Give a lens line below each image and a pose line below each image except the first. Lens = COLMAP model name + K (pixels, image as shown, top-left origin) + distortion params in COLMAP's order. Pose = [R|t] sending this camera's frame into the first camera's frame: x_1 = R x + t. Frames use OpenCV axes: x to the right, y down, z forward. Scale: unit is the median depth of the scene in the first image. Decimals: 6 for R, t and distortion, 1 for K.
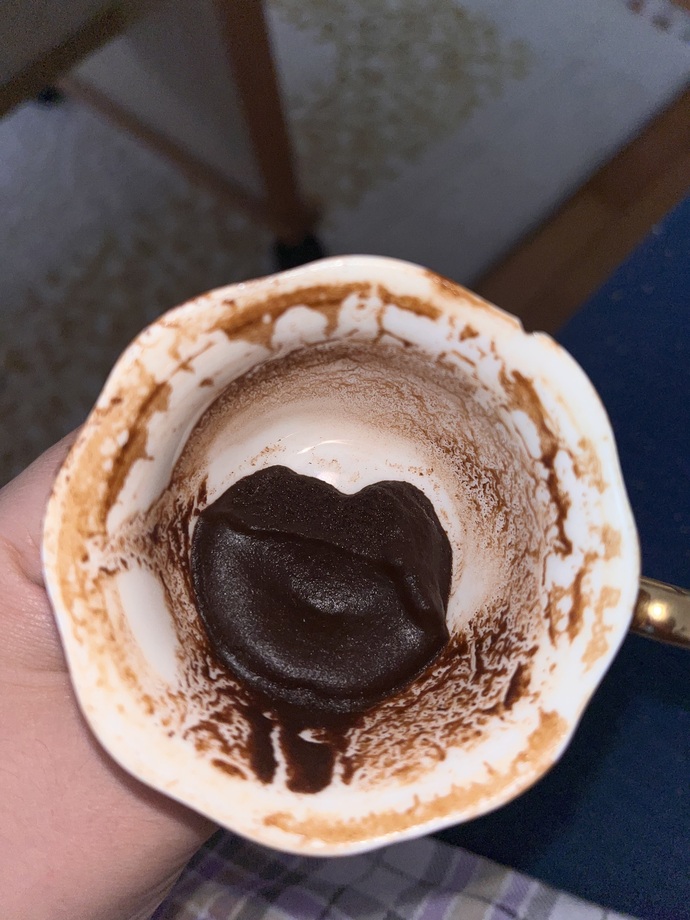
lens RADIAL K [[734.5, 0, 346.5], [0, 734.5, 461.4], [0, 0, 1]] dist [0.036860, -0.185800]
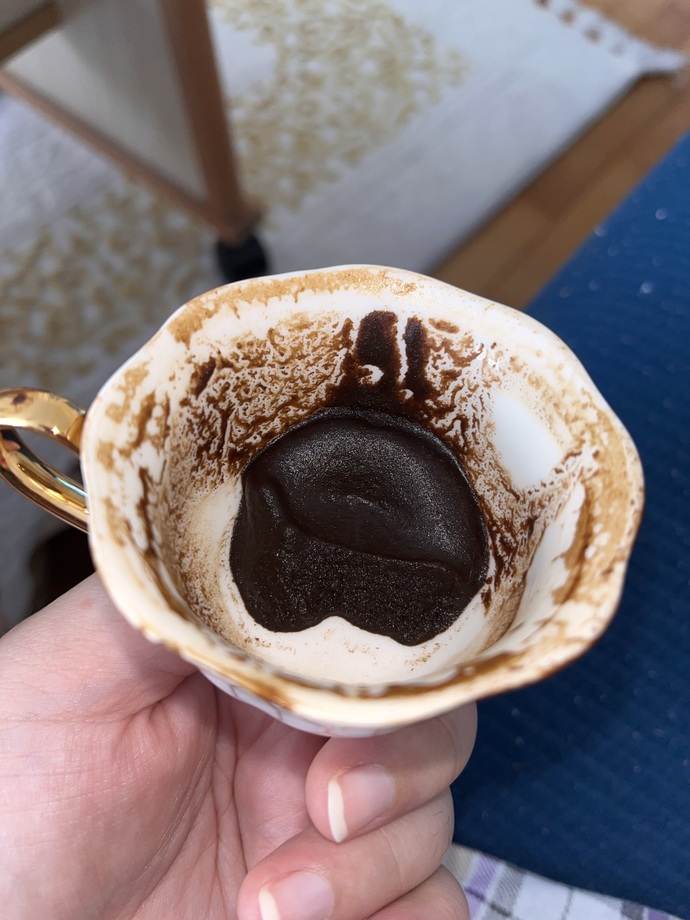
lens RADIAL K [[734.5, 0, 346.3], [0, 734.5, 463.5], [0, 0, 1]] dist [0.036860, -0.185800]
pose [[-0.992600, -0.027541, -0.118267, 0.143347], [-0.050035, -0.794657, 0.604993, -0.503828], [-0.110644, 0.606433, 0.787399, 0.162992]]
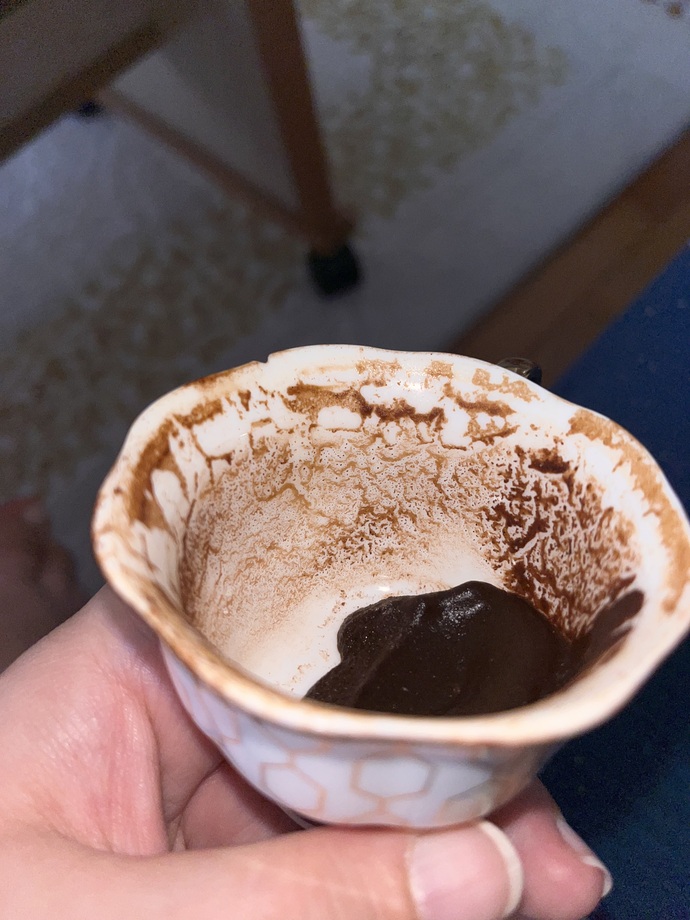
lens RADIAL K [[734.5, 0, 347.3], [0, 734.5, 460.6], [0, 0, 1]] dist [0.036860, -0.185800]
pose [[0.300821, -0.571608, 0.763395, -0.728967], [0.951899, 0.228877, -0.203726, 0.242940], [-0.058272, 0.787959, 0.612964, 0.325835]]
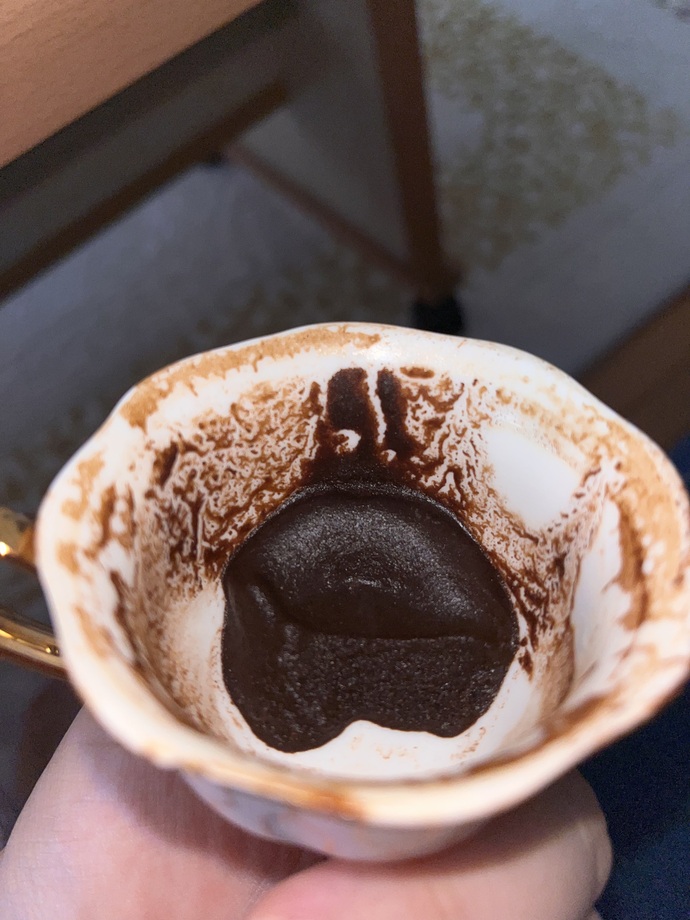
lens RADIAL K [[734.5, 0, 349.4], [0, 734.5, 464.4], [0, 0, 1]] dist [0.036860, -0.185800]
pose [[-0.969730, 0.117827, -0.213870, 0.205334], [-0.238357, -0.646907, 0.724360, -0.479642], [-0.053005, 0.753411, 0.655410, 0.336942]]
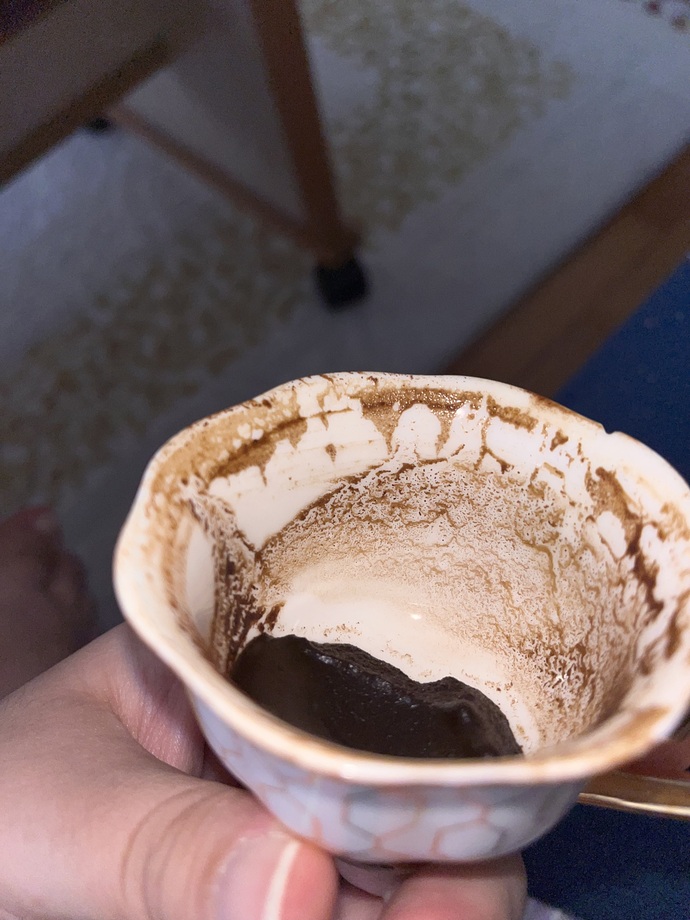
lens RADIAL K [[734.5, 0, 345.3], [0, 734.5, 464.8], [0, 0, 1]] dist [0.036860, -0.185800]
pose [[0.963065, 0.164609, -0.213094, 0.090508], [-0.269024, 0.554504, -0.787497, 0.850838], [-0.011468, 0.815738, 0.578308, 0.335041]]
